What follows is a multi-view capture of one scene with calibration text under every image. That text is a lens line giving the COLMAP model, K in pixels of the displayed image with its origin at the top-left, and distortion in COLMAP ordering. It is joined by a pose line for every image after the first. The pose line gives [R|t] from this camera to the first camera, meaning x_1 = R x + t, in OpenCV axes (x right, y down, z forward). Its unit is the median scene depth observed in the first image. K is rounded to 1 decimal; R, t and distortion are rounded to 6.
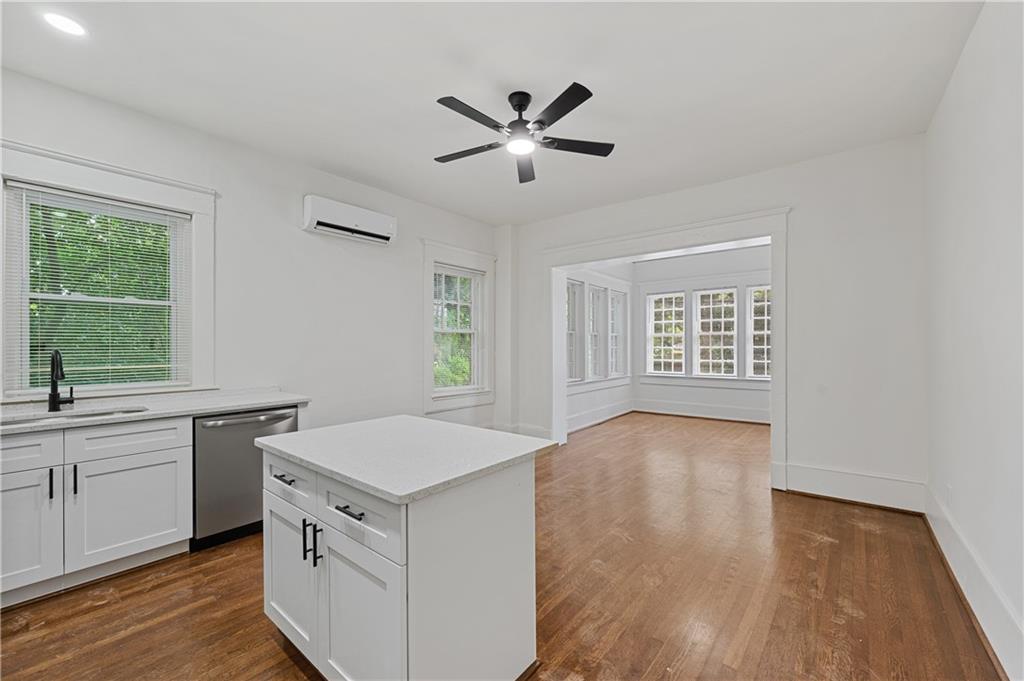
lens RADIAL K [[412.5, 0, 512.0], [0, 412.5, 340.5], [0, 0, 1]] dist [0.000326, 0.000052]
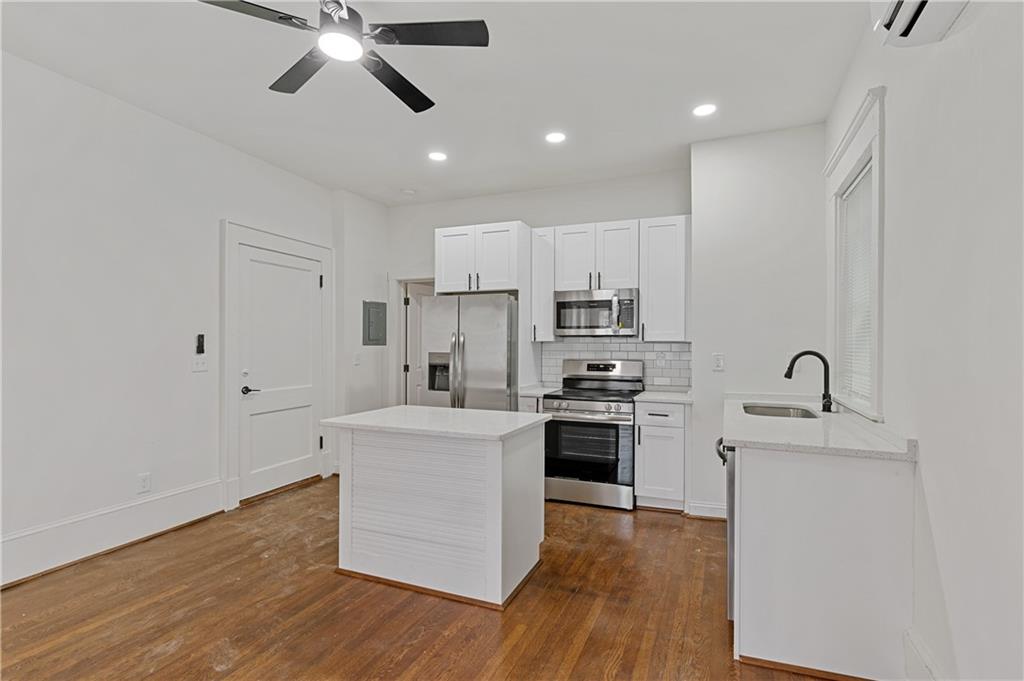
lens RADIAL K [[477.4, 0, 515.1], [0, 477.4, 343.3], [0, 0, 1]] dist [0.000596, 0.000044]
pose [[-0.953367, -0.002771, -0.301802, -0.013339], [0.000377, 0.999946, -0.010371, 0.013323], [0.301814, -0.010001, -0.953314, 1.844369]]
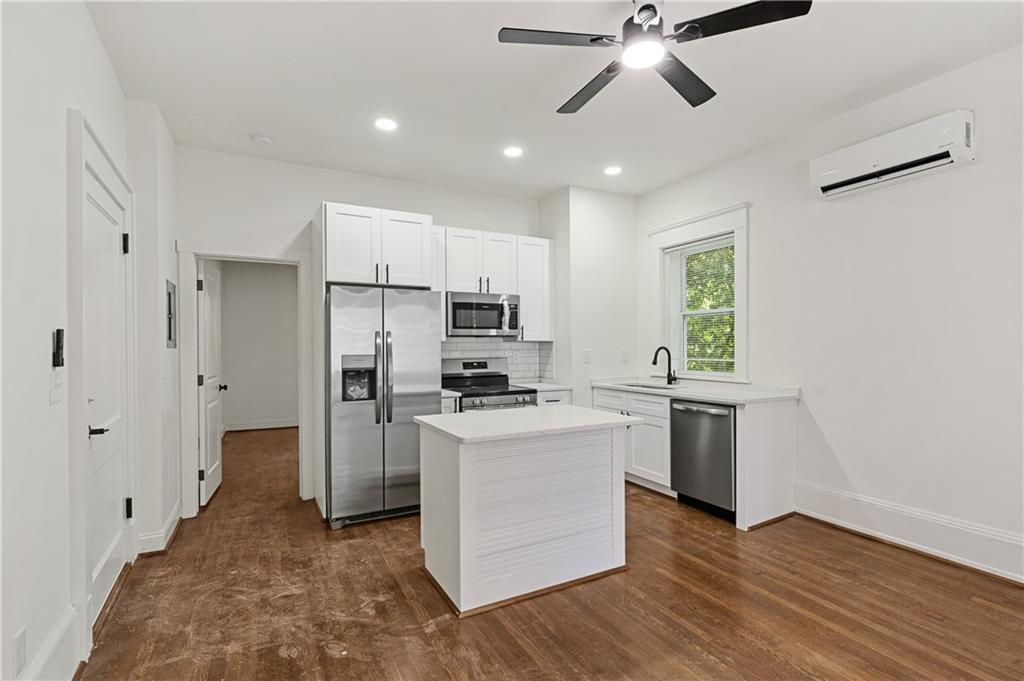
lens RADIAL K [[477.4, 0, 515.1], [0, 477.4, 343.3], [0, 0, 1]] dist [0.000596, 0.000044]
pose [[-0.381117, 0.002404, -0.924524, 0.847164], [0.015343, 0.999875, -0.003725, 0.006606], [0.924399, -0.015604, -0.381106, 1.124155]]
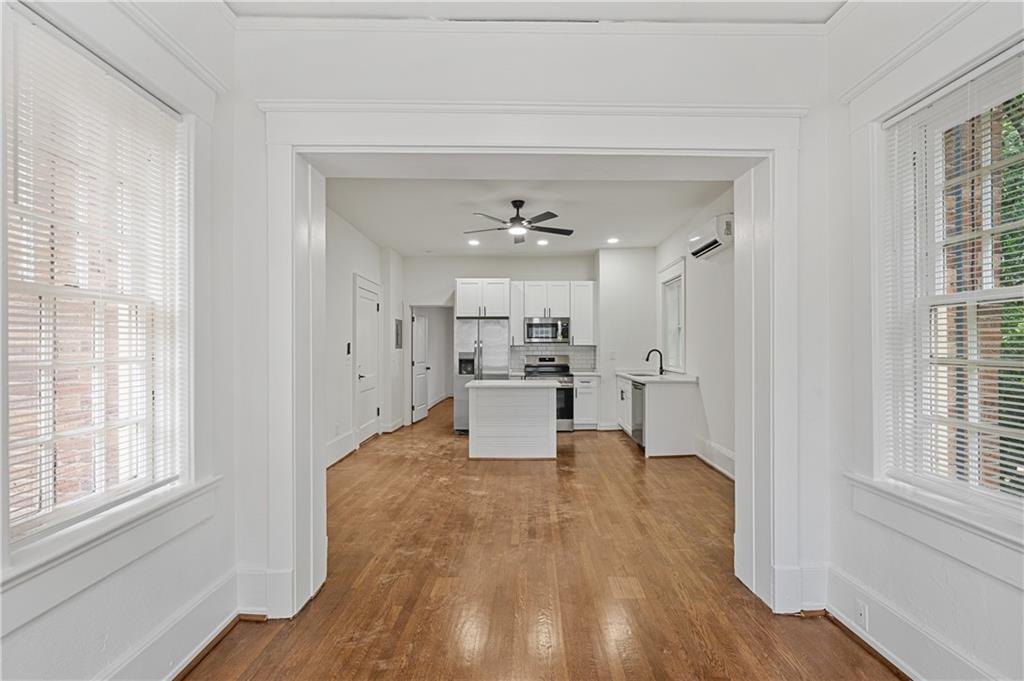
lens RADIAL K [[443.5, 0, 512.0], [0, 443.5, 340.5], [0, 0, 1]] dist [0.000081, 0.000006]
pose [[-0.782038, -0.004405, -0.623216, 1.188322], [0.008955, 0.999792, -0.018304, 0.008552], [0.623167, -0.019895, -0.781836, 2.437183]]
